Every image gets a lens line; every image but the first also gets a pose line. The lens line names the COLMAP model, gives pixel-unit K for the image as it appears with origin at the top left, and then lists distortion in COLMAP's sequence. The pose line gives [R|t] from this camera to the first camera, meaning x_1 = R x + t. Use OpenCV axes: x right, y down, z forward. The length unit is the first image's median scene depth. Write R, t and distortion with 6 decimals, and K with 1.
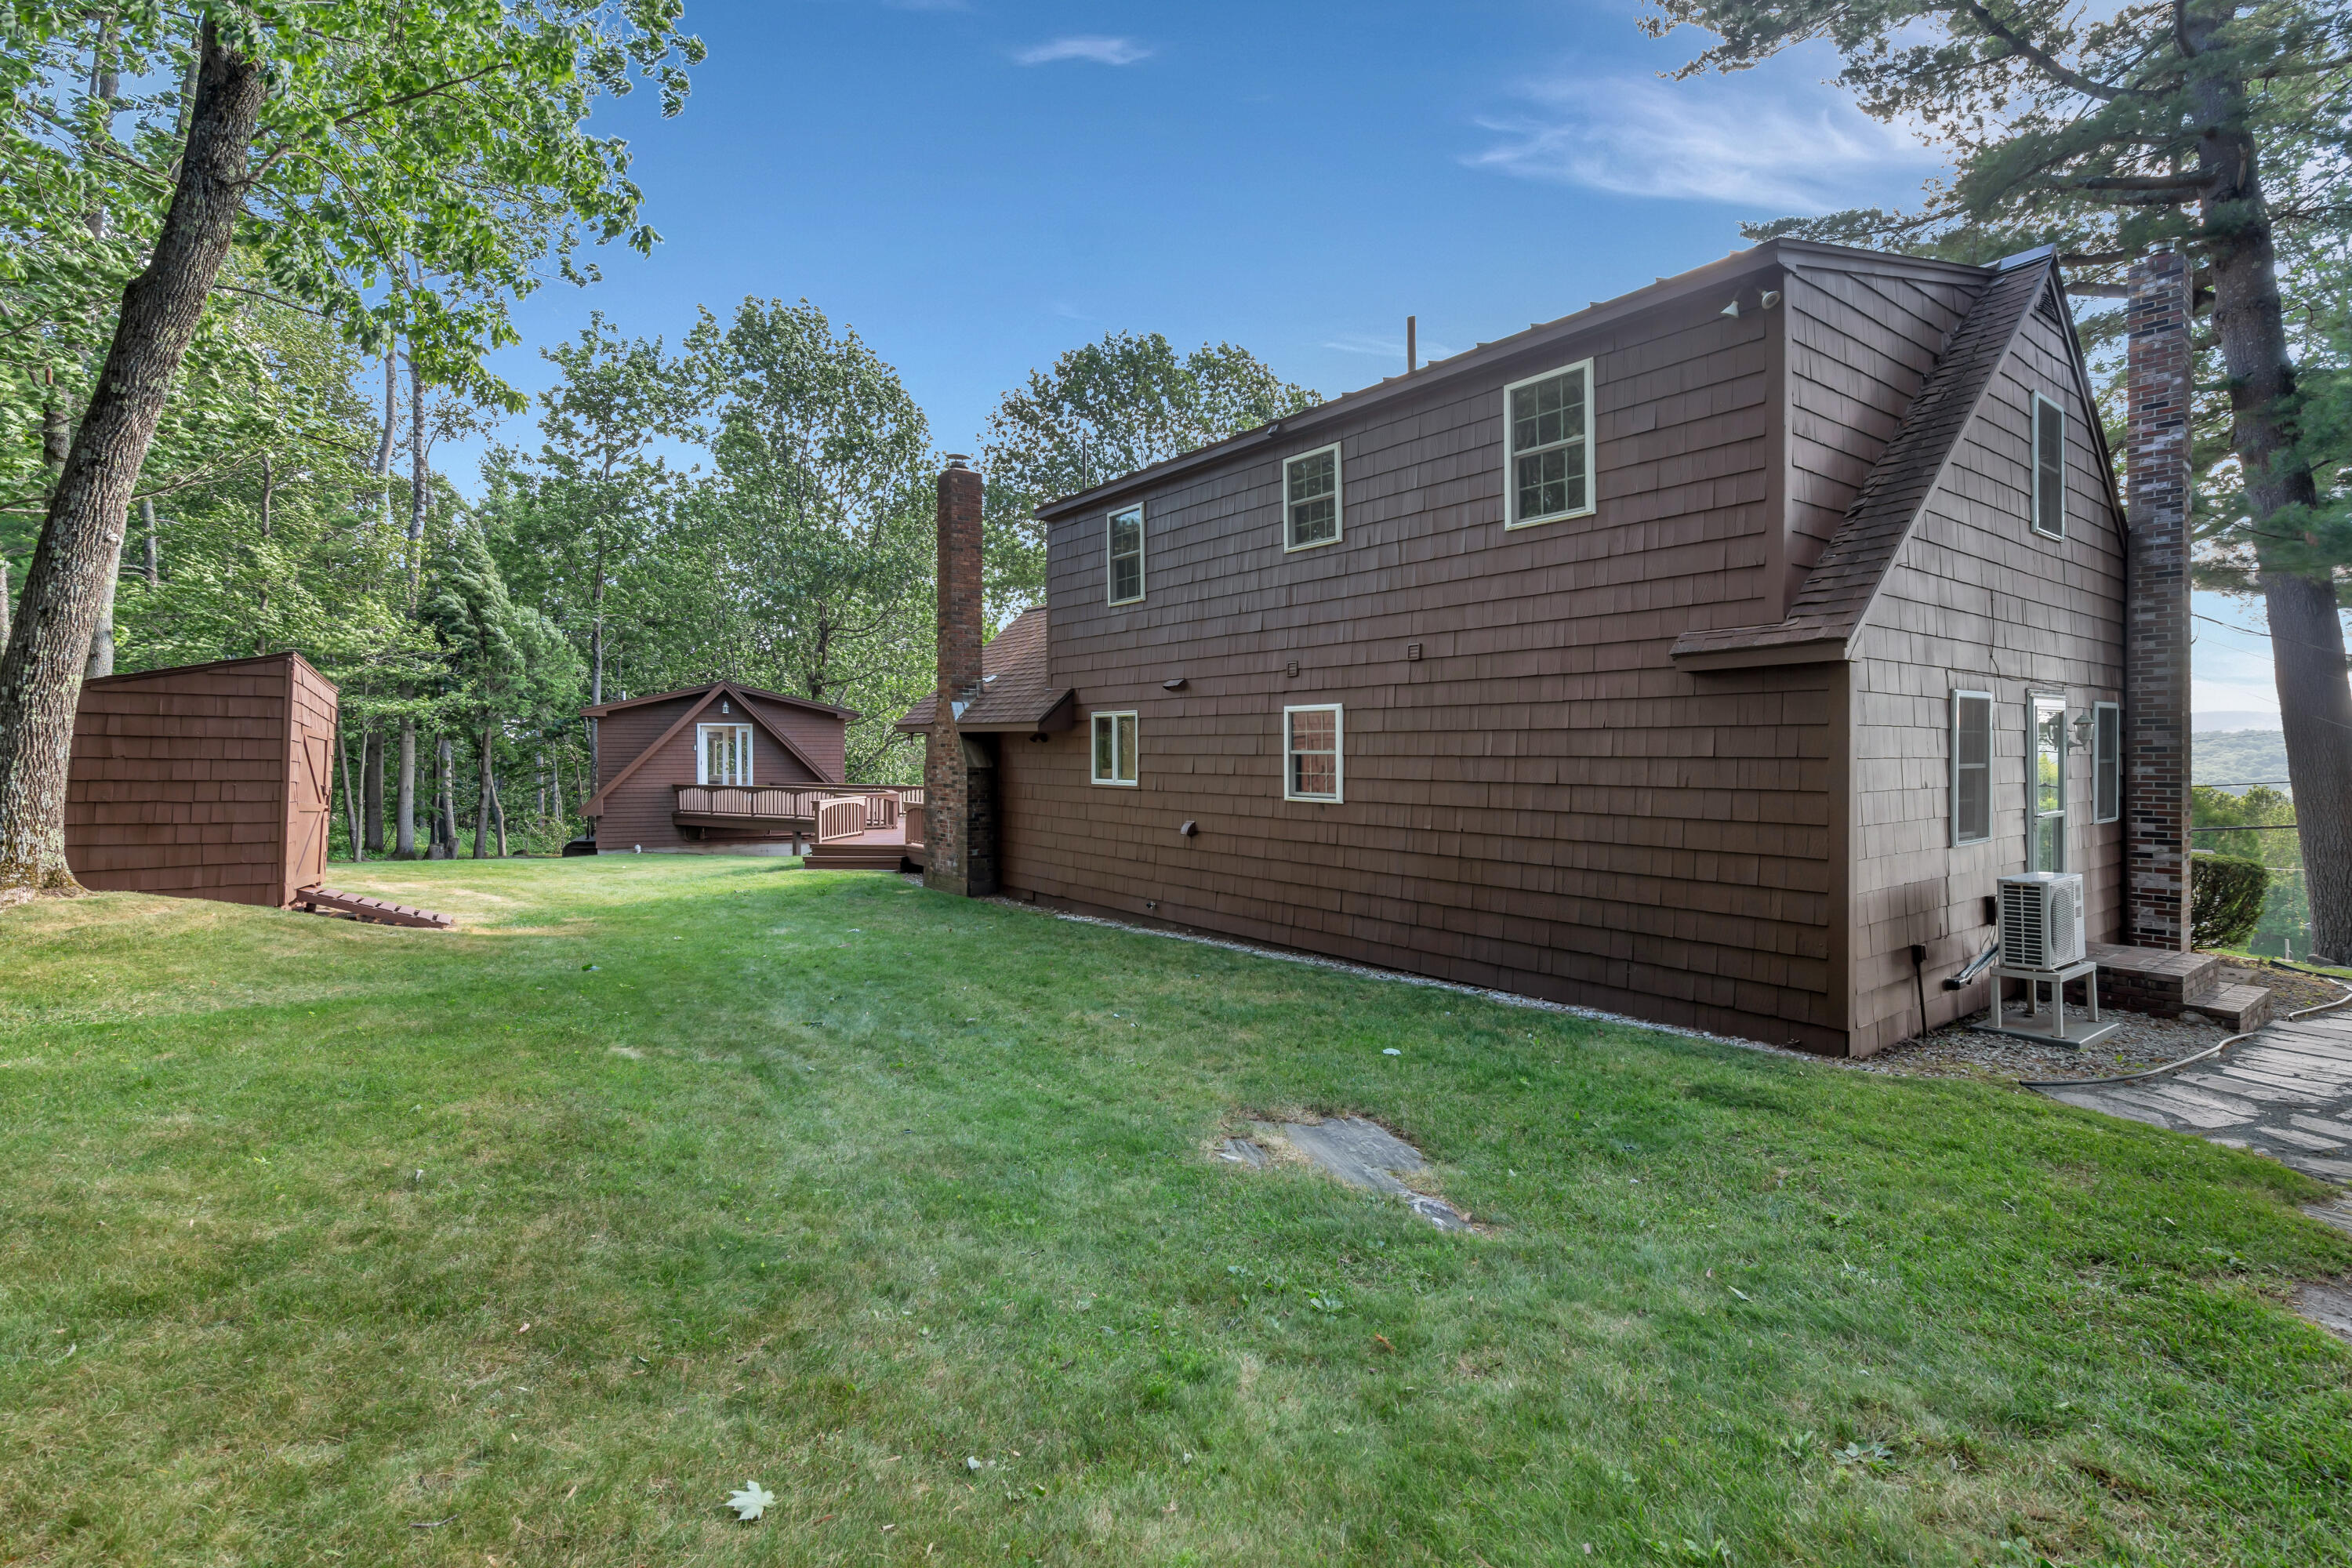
lens RADIAL K [[1091.3, 0, 1174.5], [0, 1091.3, 746.8], [0, 0, 1]] dist [0.001709, 0.000875]
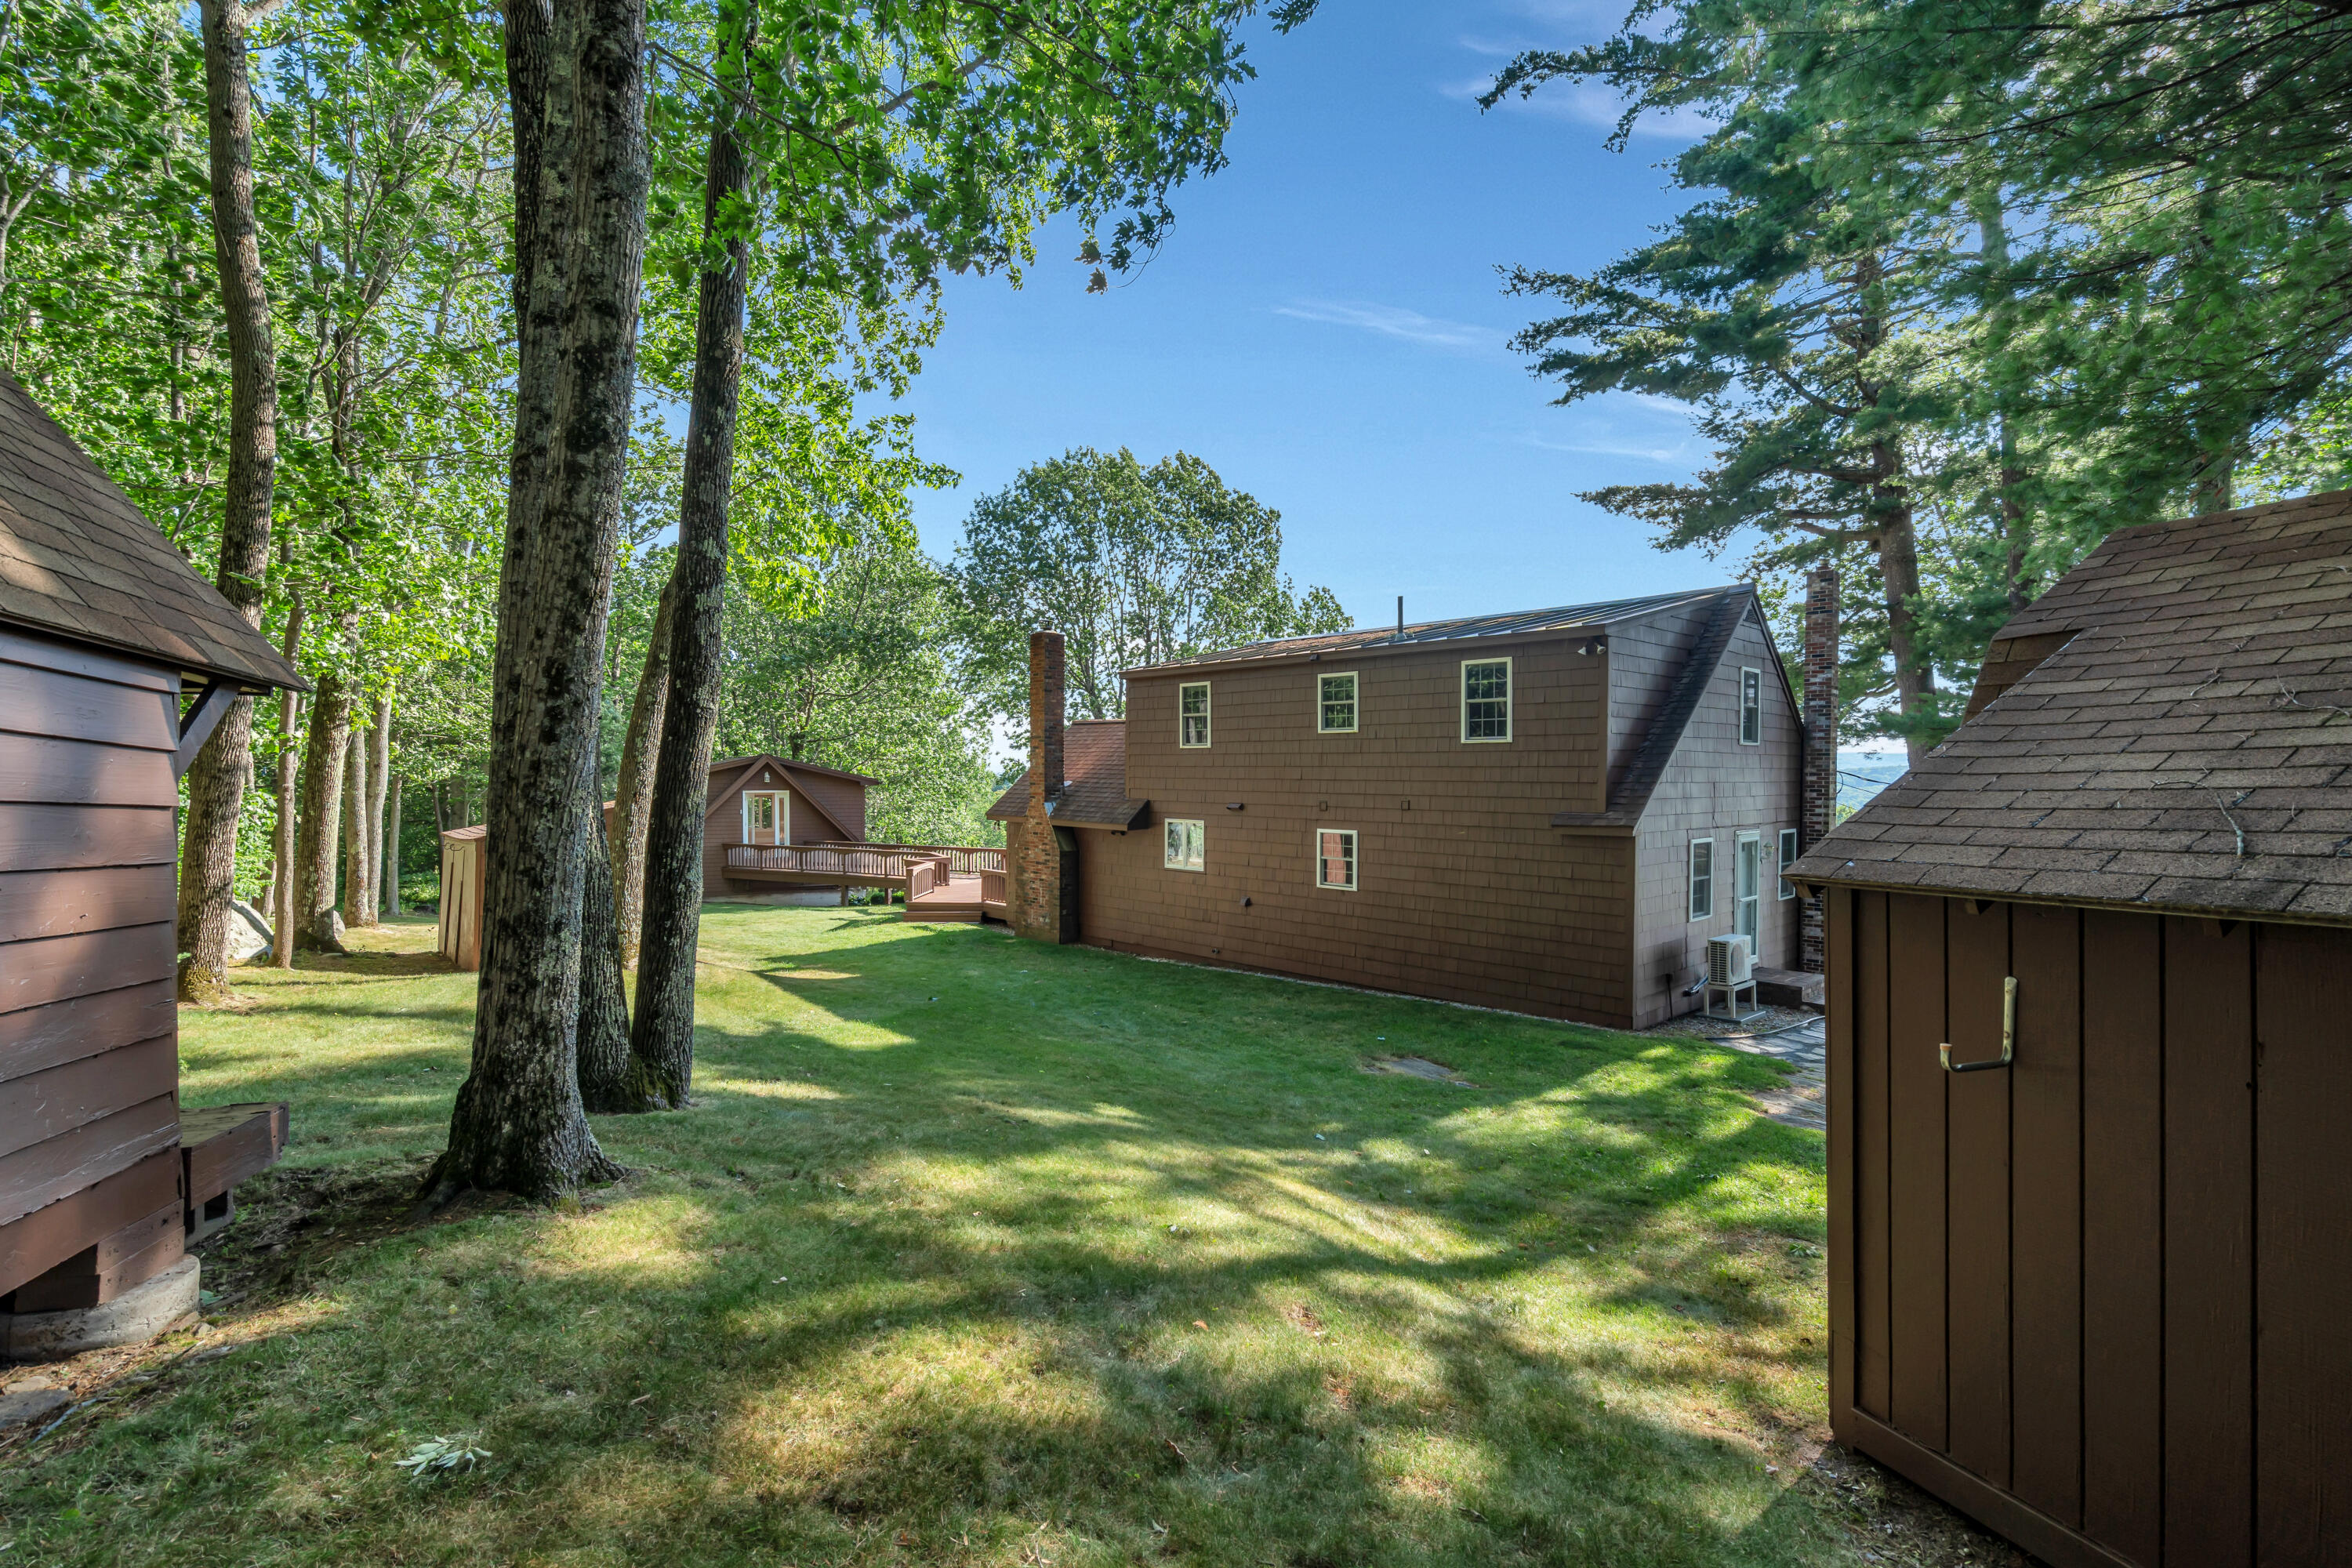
lens RADIAL K [[1109.4, 0, 1176.0], [0, 1109.4, 784.0], [0, 0, 1]] dist [0.000029, 0.000010]
pose [[0.993314, 0.004604, 0.115350, -0.350655], [-0.006294, 0.999878, 0.014294, -0.148302], [-0.115270, -0.014924, 0.993222, -0.708648]]
